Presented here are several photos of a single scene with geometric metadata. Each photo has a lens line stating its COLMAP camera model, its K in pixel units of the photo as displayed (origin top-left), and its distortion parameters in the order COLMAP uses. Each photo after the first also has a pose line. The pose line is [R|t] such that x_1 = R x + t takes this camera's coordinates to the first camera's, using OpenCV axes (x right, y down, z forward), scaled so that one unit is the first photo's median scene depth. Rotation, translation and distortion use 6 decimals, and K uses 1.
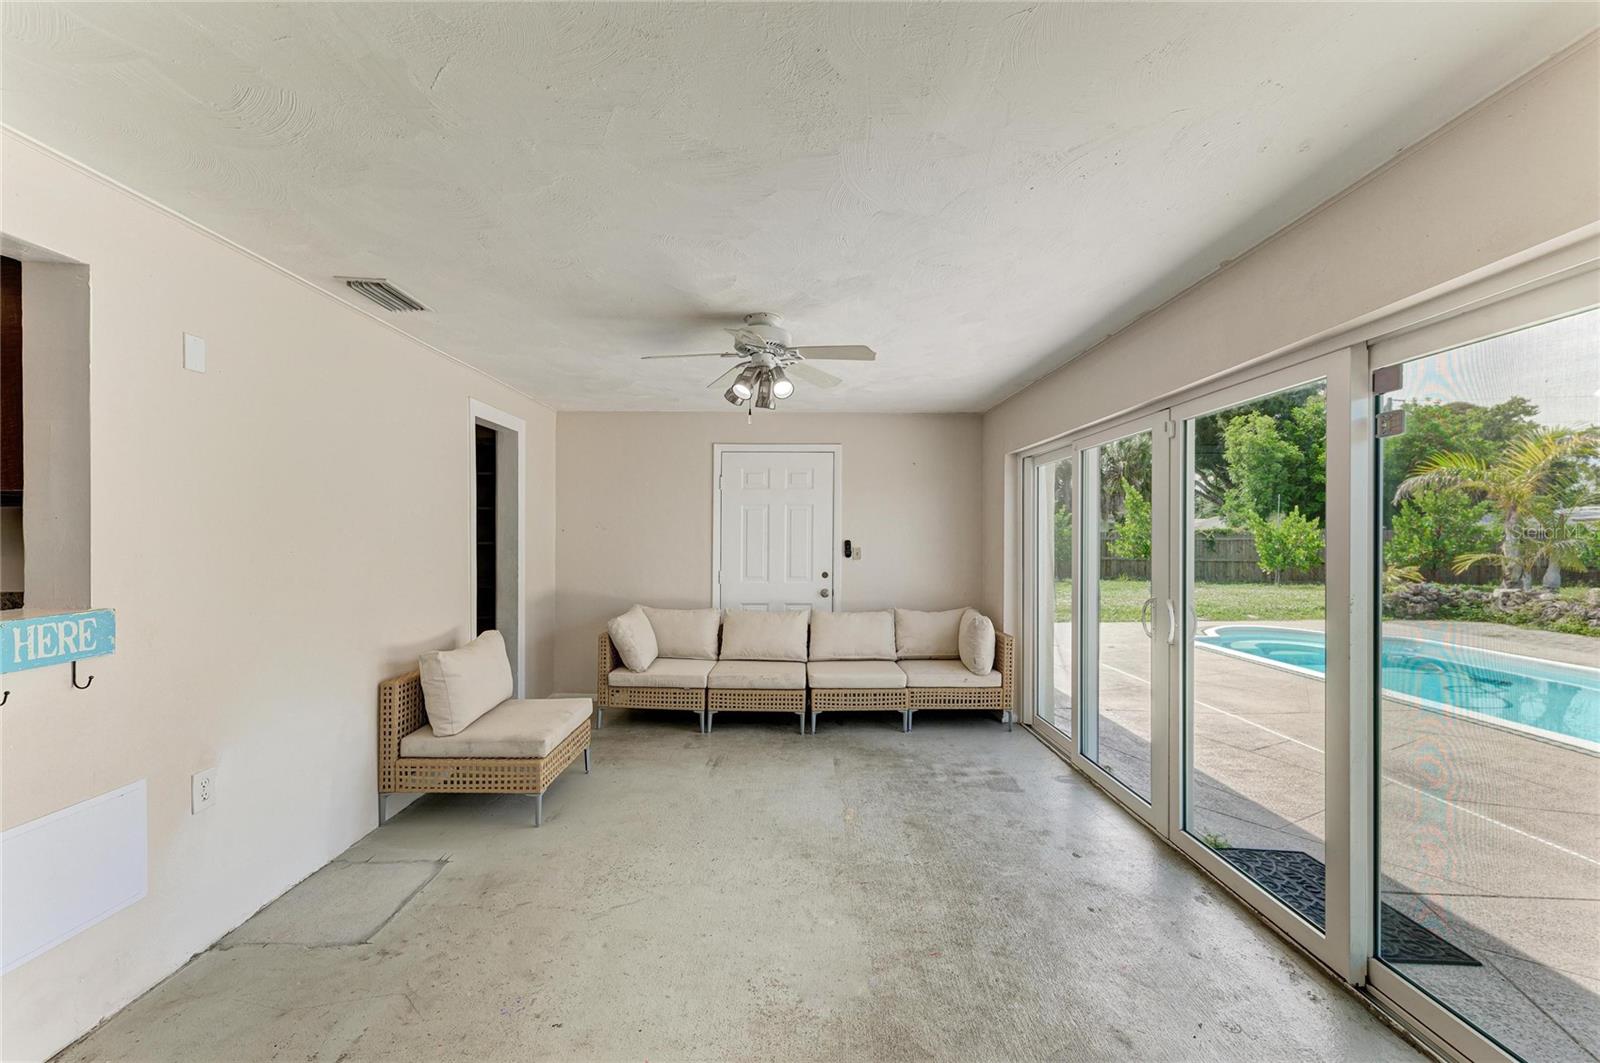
lens RADIAL K [[629.5, 0, 810.7], [0, 629.5, 533.2], [0, 0, 1]] dist [0.011007, -0.003036]
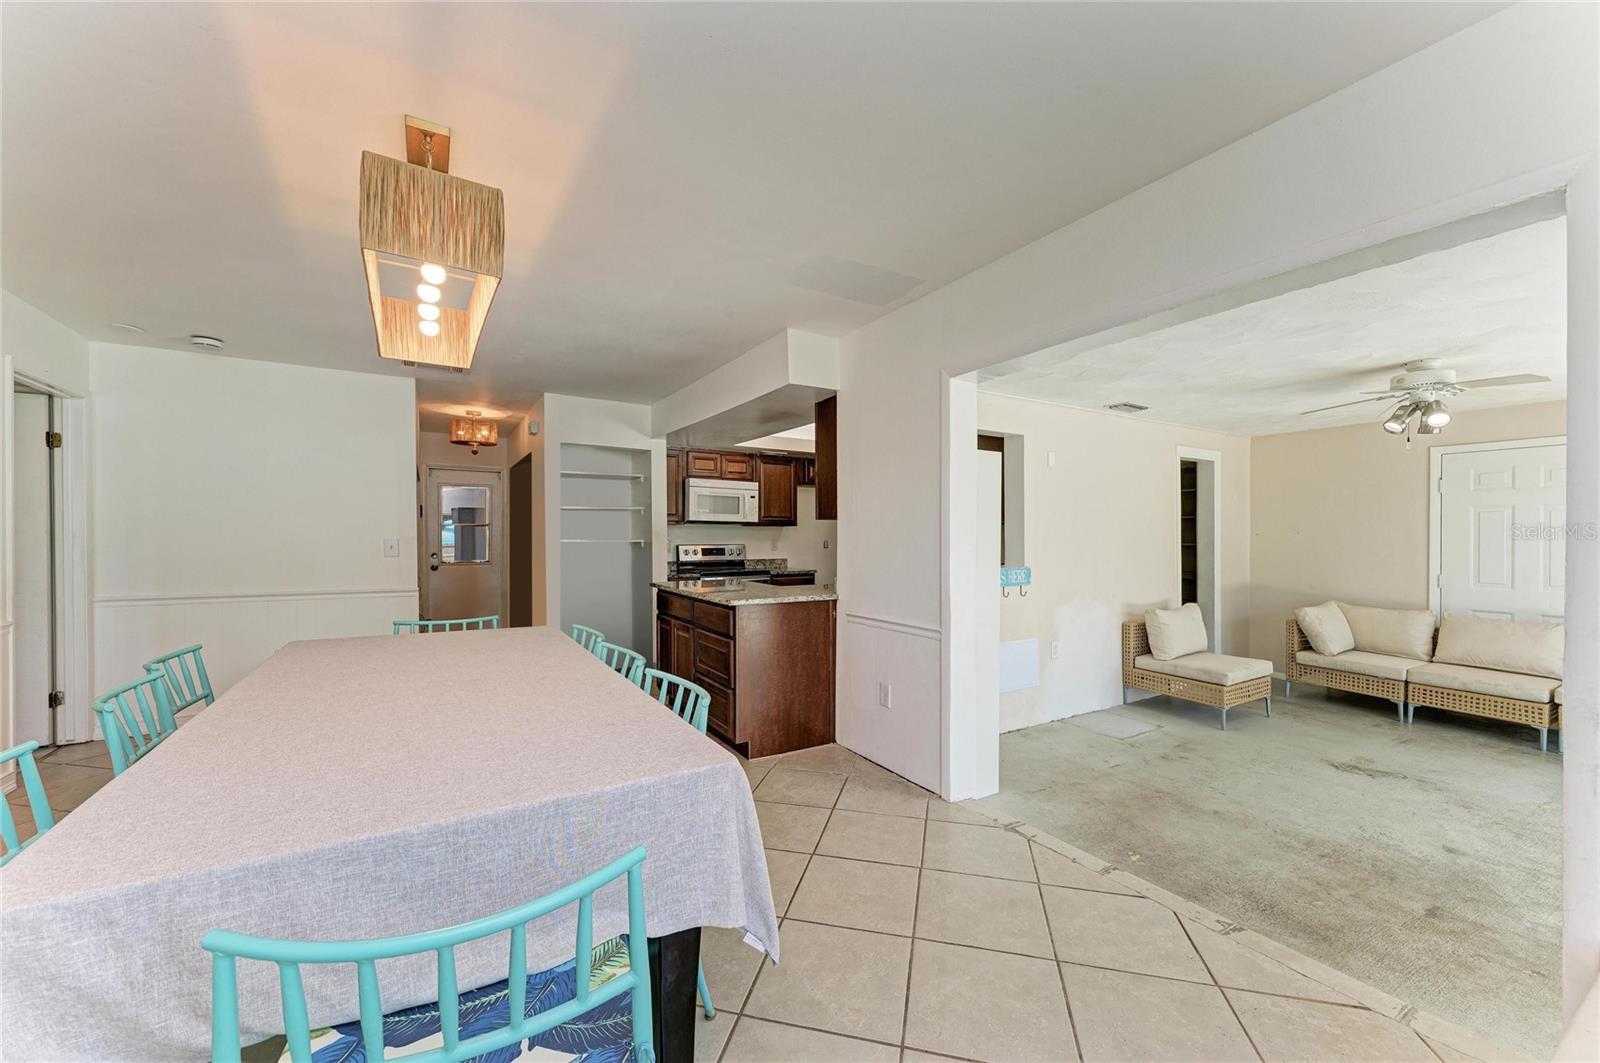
lens RADIAL K [[629.5, 0, 789.4], [0, 629.5, 531.5], [0, 0, 1]] dist [0.011007, -0.003036]
pose [[0.495976, -0.004372, -0.868325, 0.267481], [0.000395, 0.999988, -0.004809, -0.004531], [0.868336, 0.002042, 0.495972, -0.472989]]
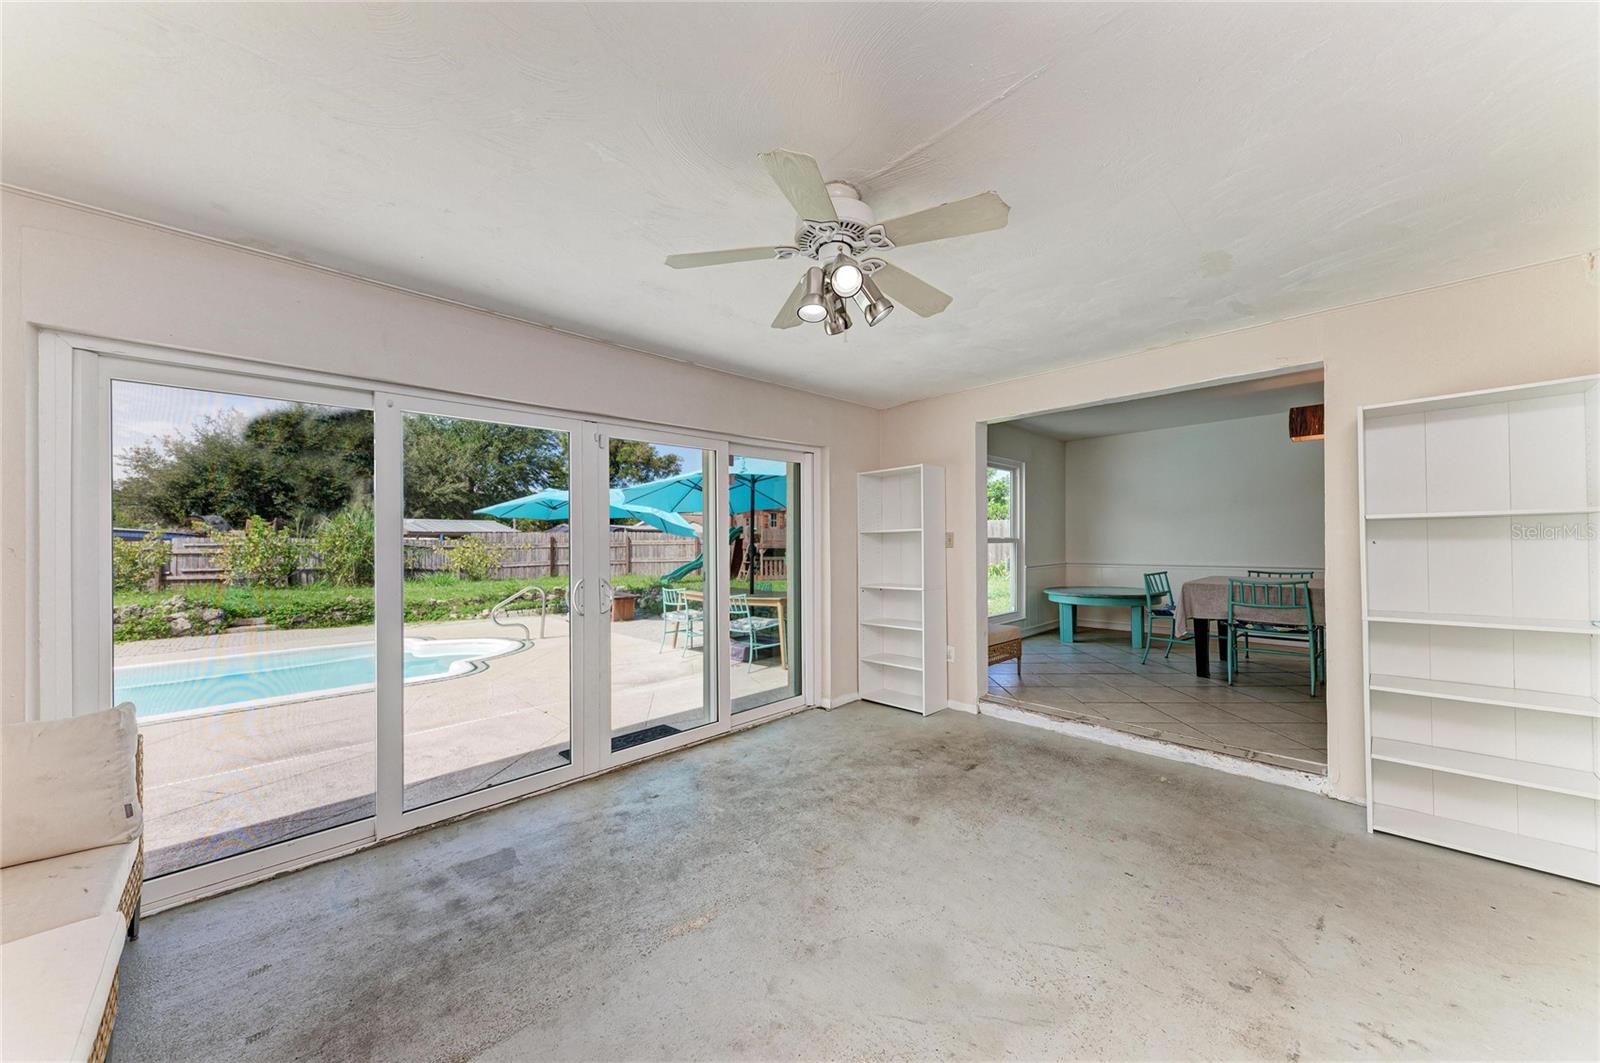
lens RADIAL K [[551.7, 0, 808.9], [0, 551.7, 530.0], [0, 0, 1]] dist [0.006024, -0.000228]
pose [[-0.677404, 0.021936, 0.735284, -0.354488], [0.008350, 0.999720, -0.022133, 0.029148], [-0.735563, -0.008854, -0.677398, 0.993134]]
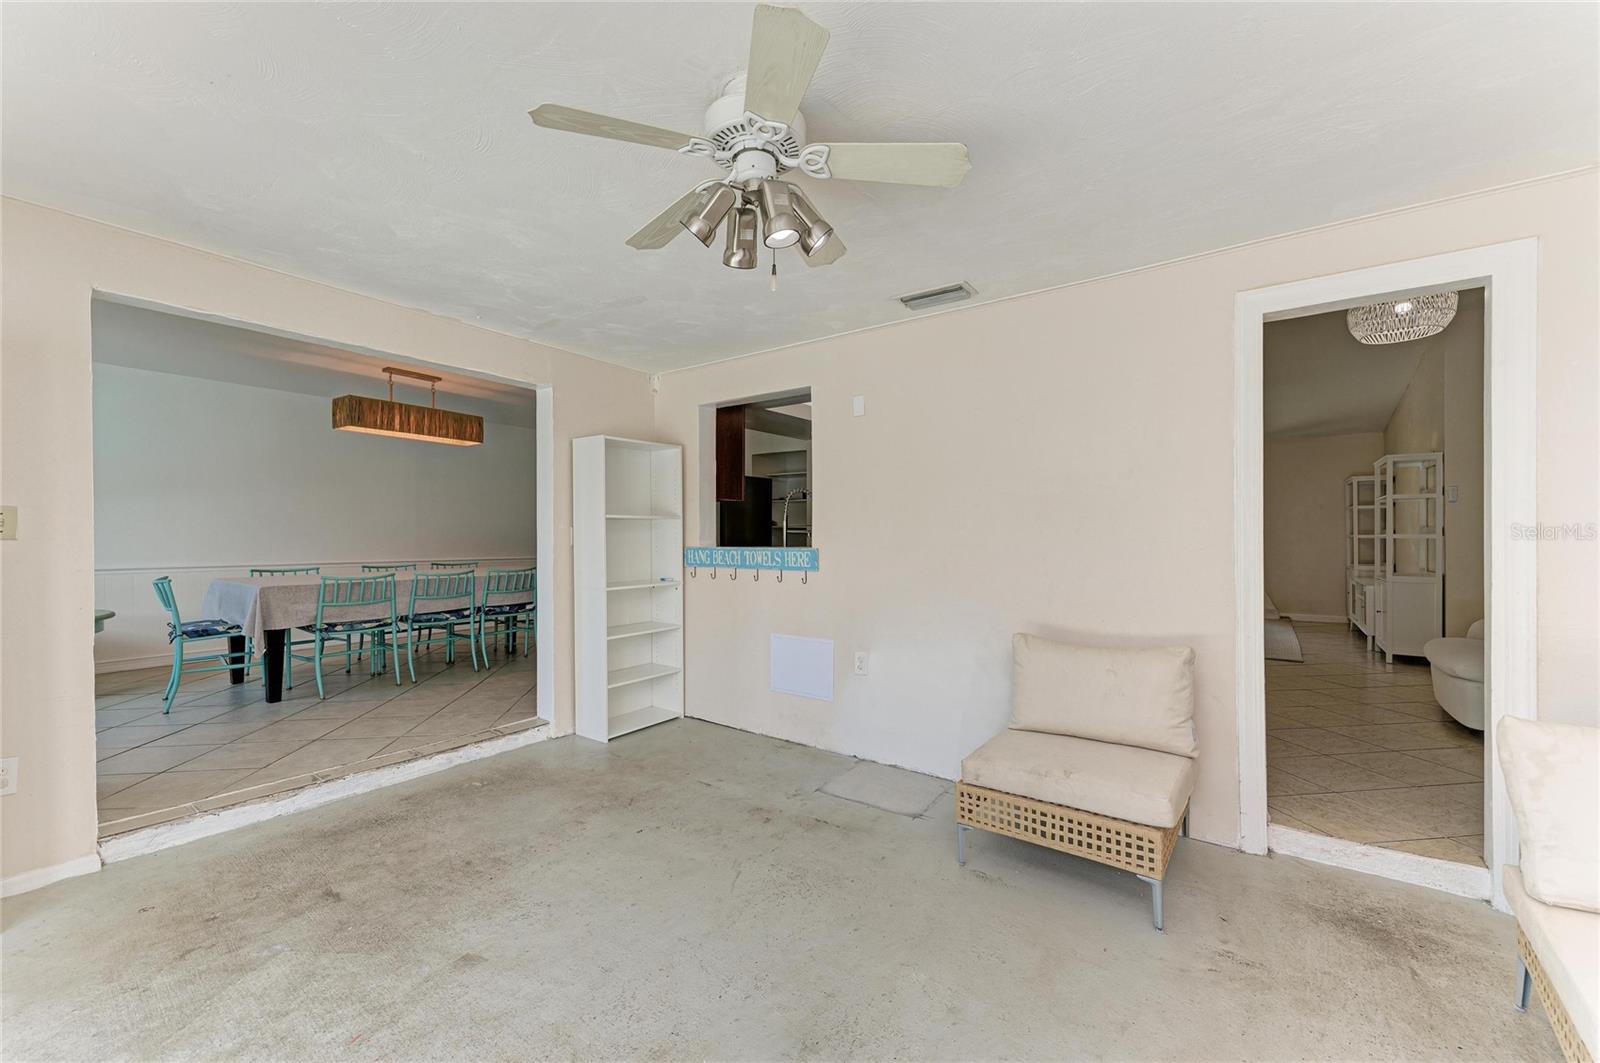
lens RADIAL K [[629.5, 0, 790.5], [0, 629.5, 539.3], [0, 0, 1]] dist [0.011007, -0.003036]
pose [[-0.614204, -0.001591, -0.789145, 0.238941], [-0.004774, 0.999987, 0.001699, 0.037168], [0.789133, 0.004811, -0.614204, 0.943977]]
